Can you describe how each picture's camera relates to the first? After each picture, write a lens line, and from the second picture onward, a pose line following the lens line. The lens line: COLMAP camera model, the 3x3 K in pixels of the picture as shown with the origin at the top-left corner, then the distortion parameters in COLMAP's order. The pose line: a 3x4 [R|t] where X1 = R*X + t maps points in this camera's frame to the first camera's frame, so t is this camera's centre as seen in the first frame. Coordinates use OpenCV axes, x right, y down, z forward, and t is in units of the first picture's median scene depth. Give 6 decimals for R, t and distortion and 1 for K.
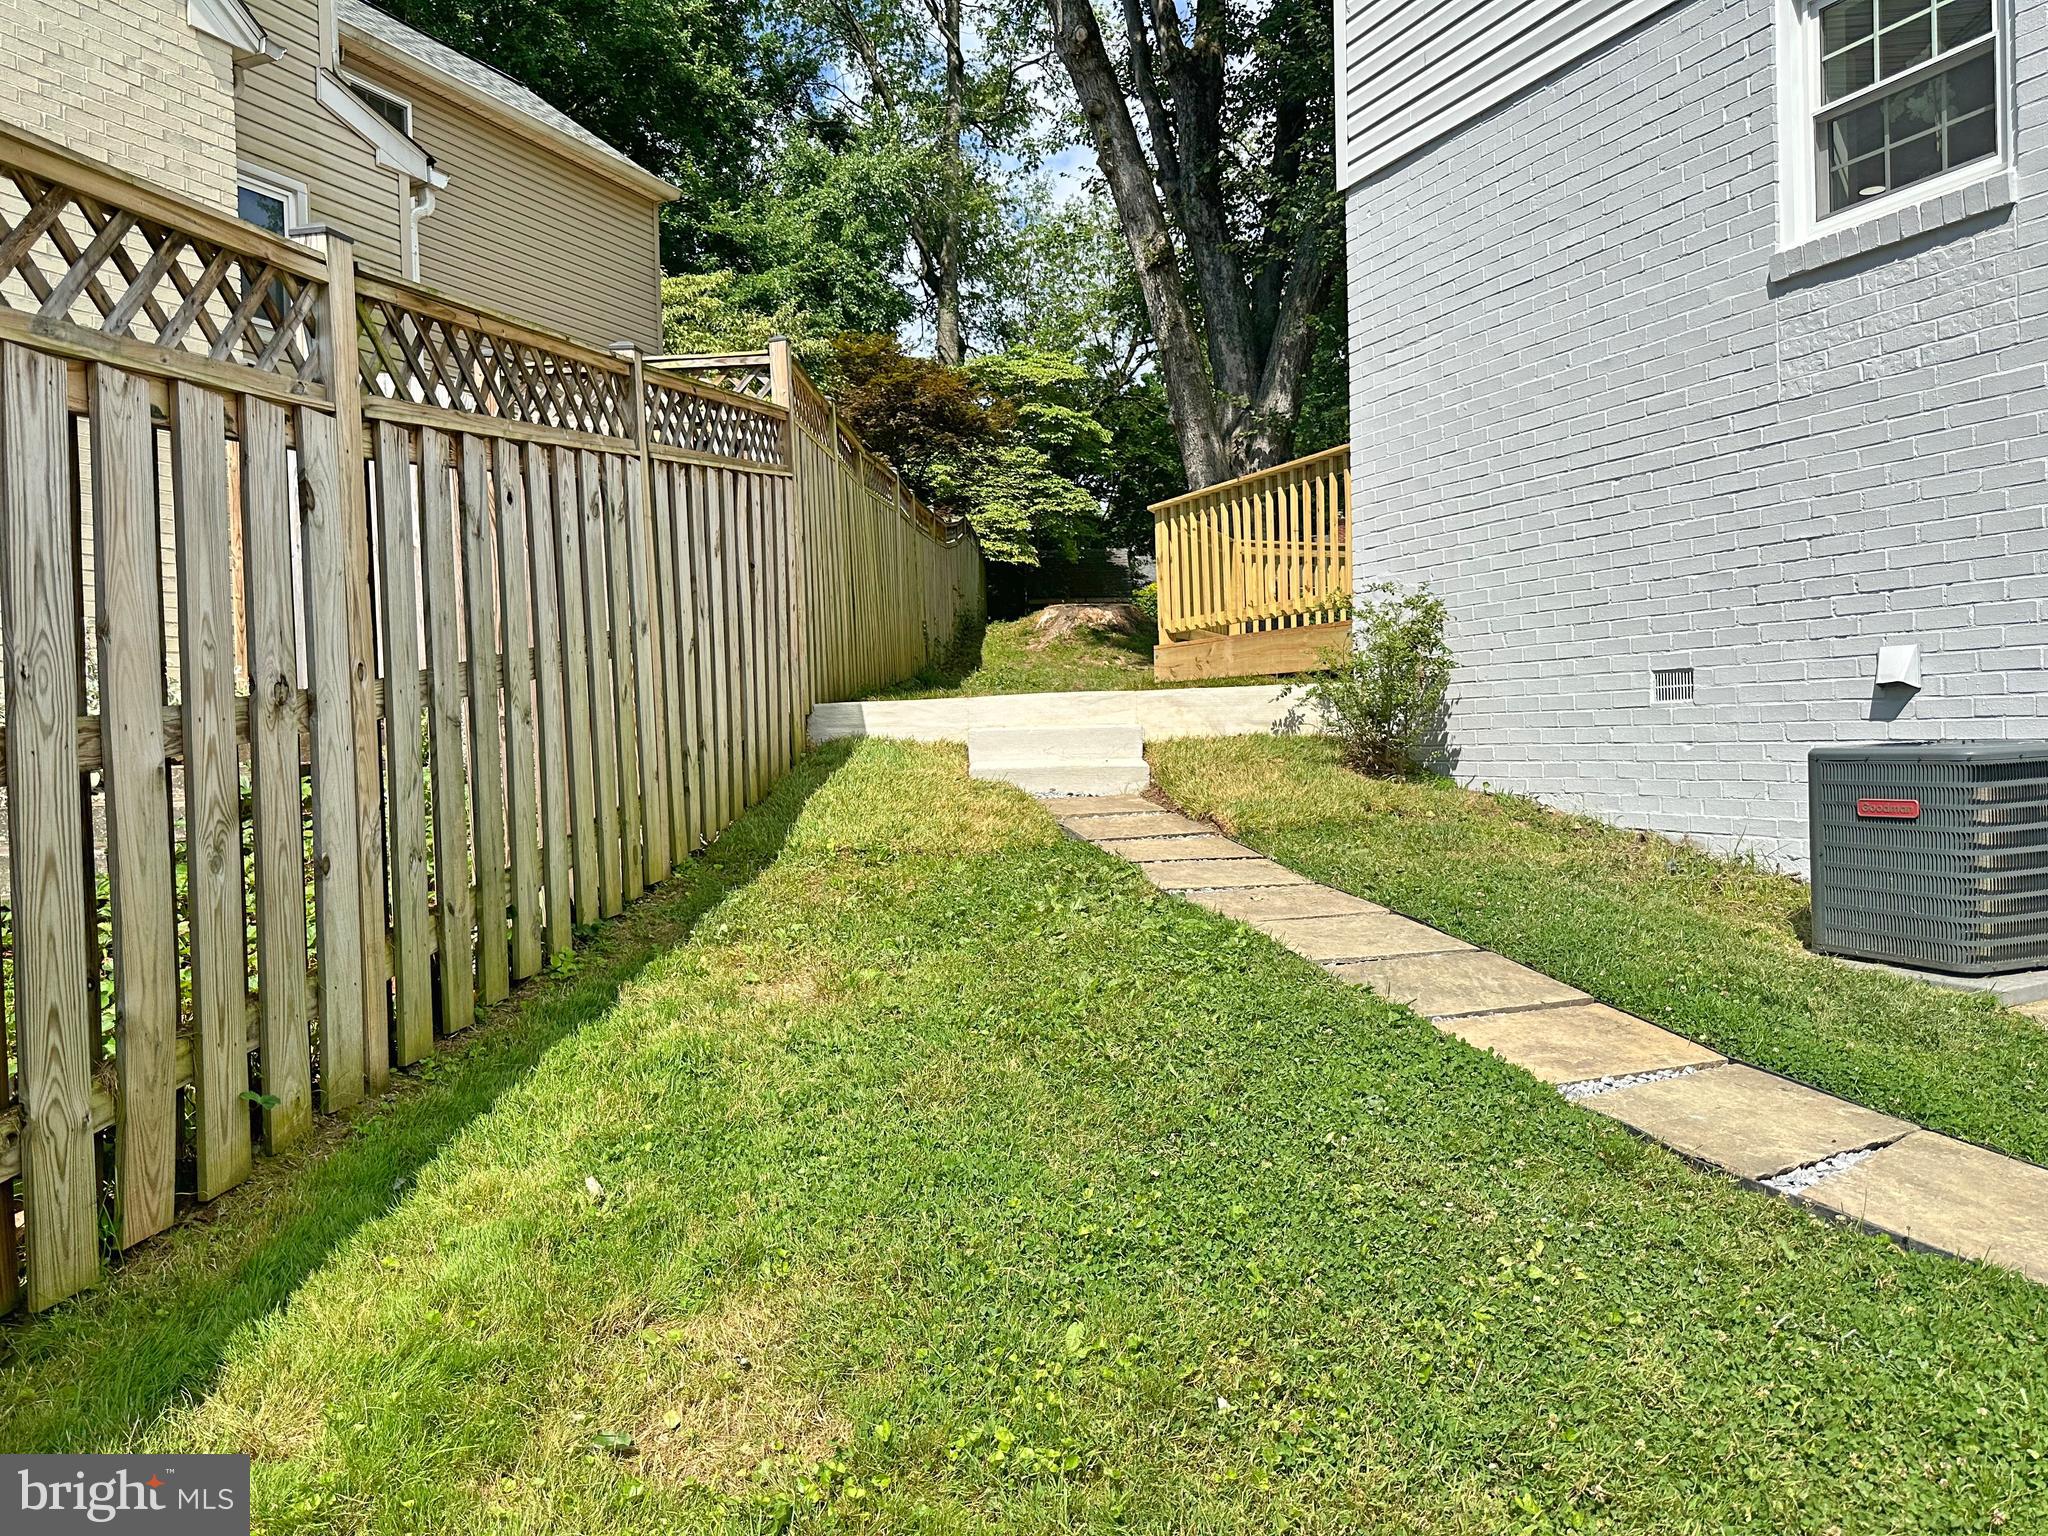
lens RADIAL K [[1442.1, 0, 1014.6], [0, 1442.1, 776.3], [0, 0, 1]] dist [0.166065, -0.284031]
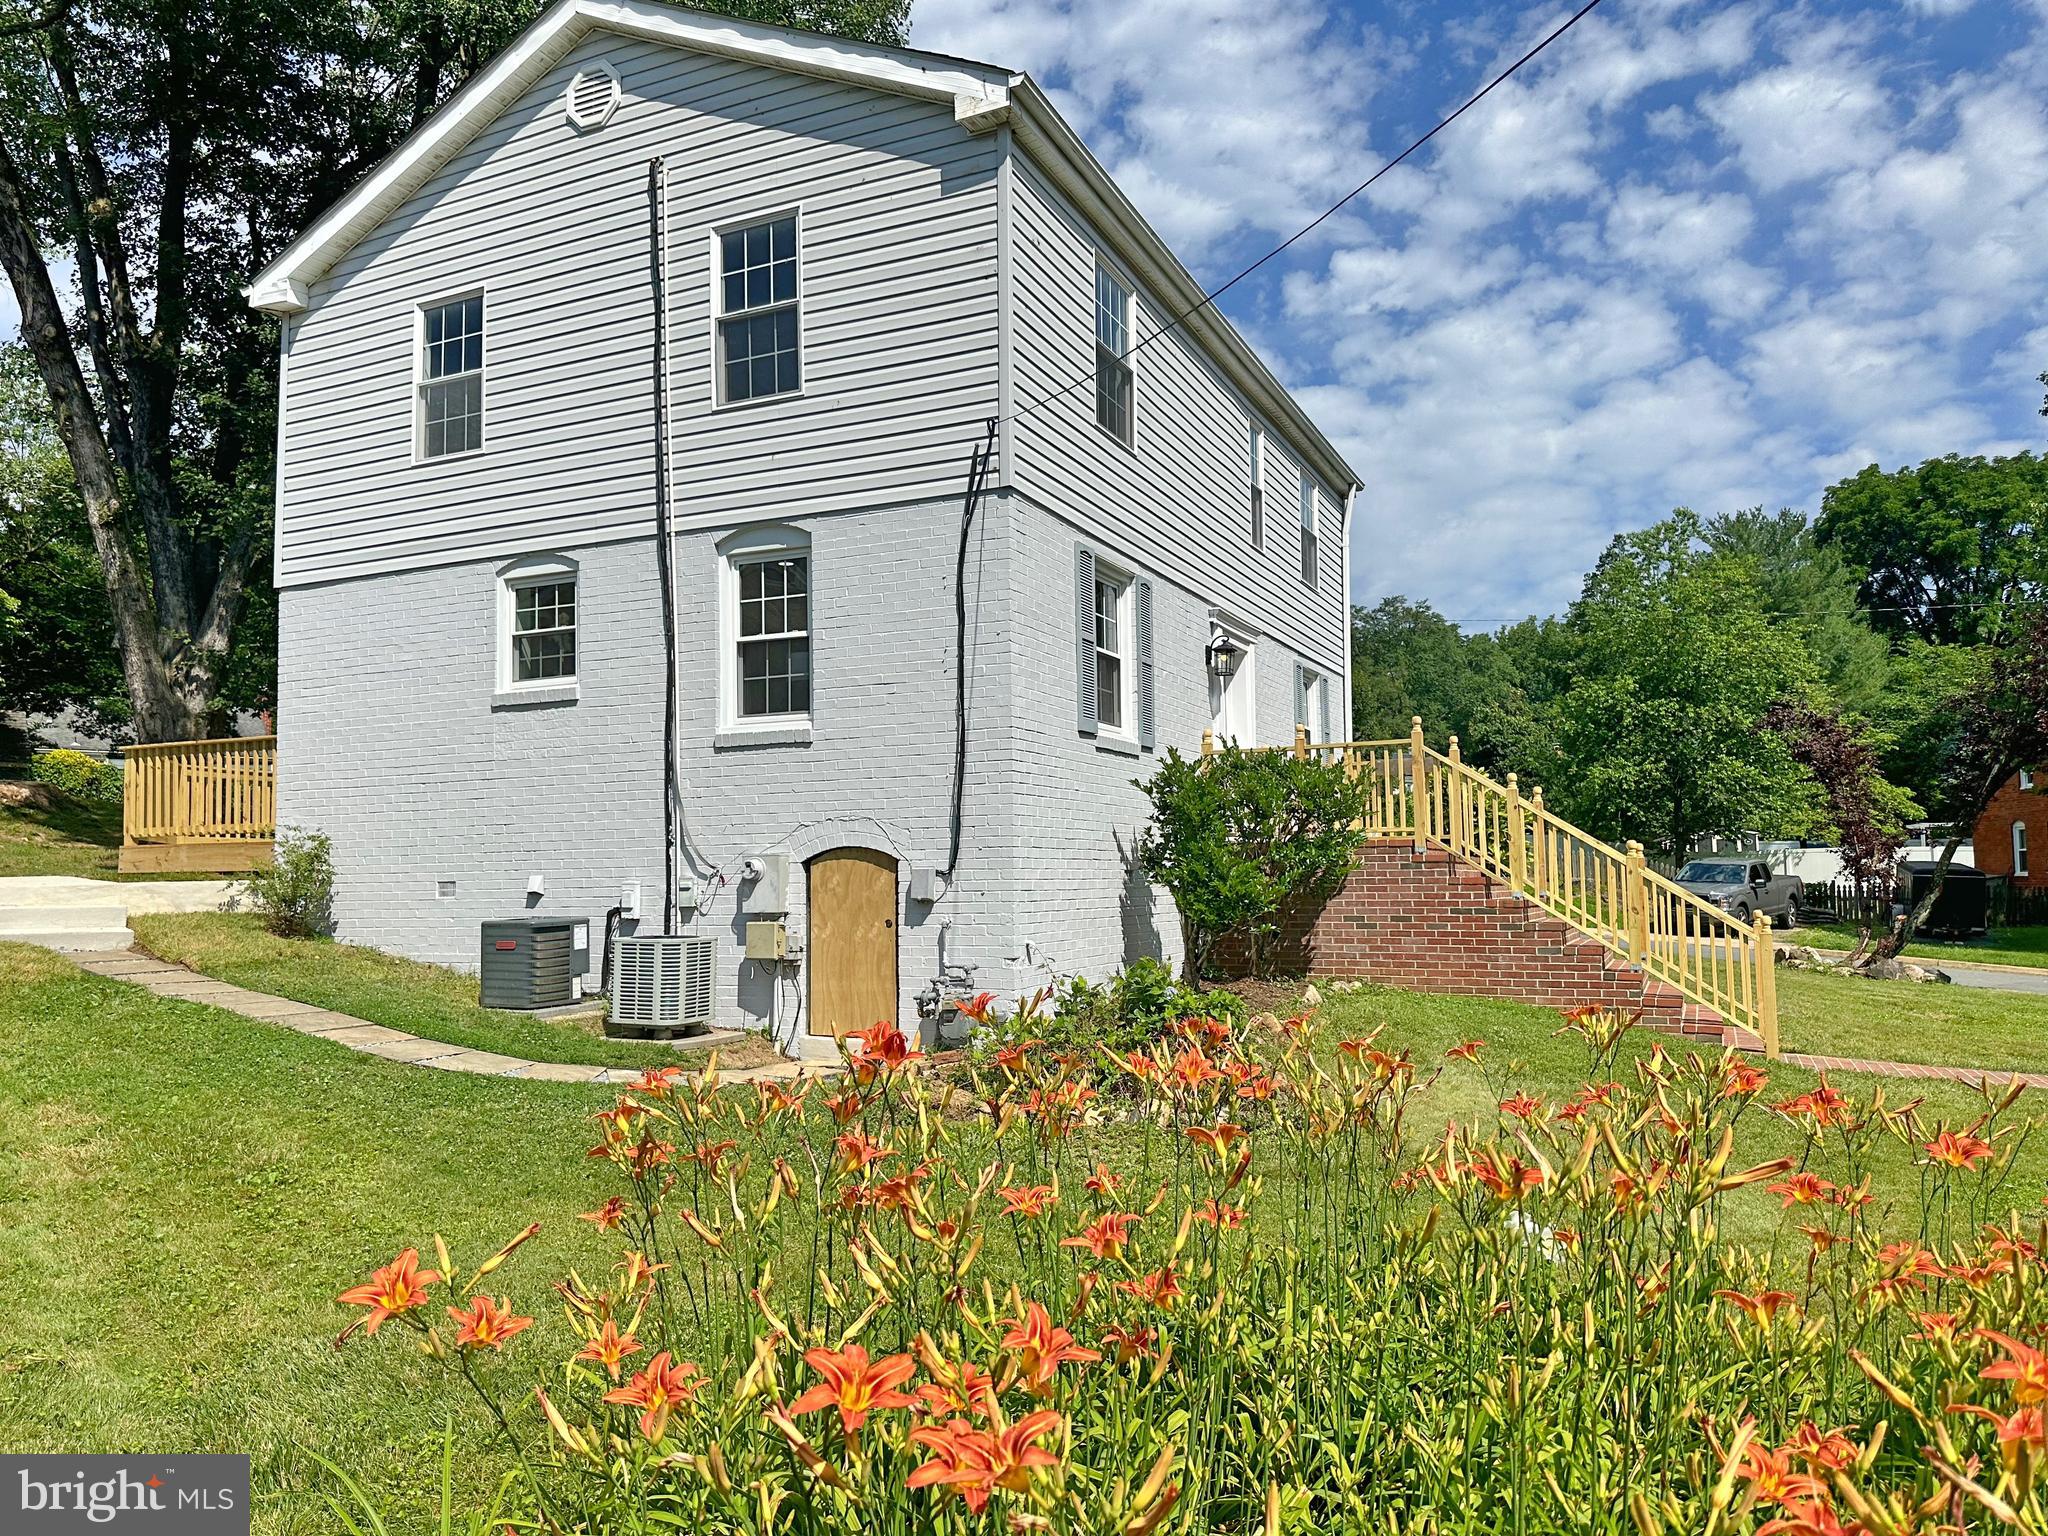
lens RADIAL K [[1417.2, 0, 1023.0], [0, 1417.2, 781.3], [0, 0, 1]] dist [0.005508, -0.022855]
pose [[0.754072, 0.062262, 0.653834, -0.193715], [0.013177, 0.993862, -0.109839, 0.011980], [-0.656660, 0.091442, 0.748623, -0.811025]]
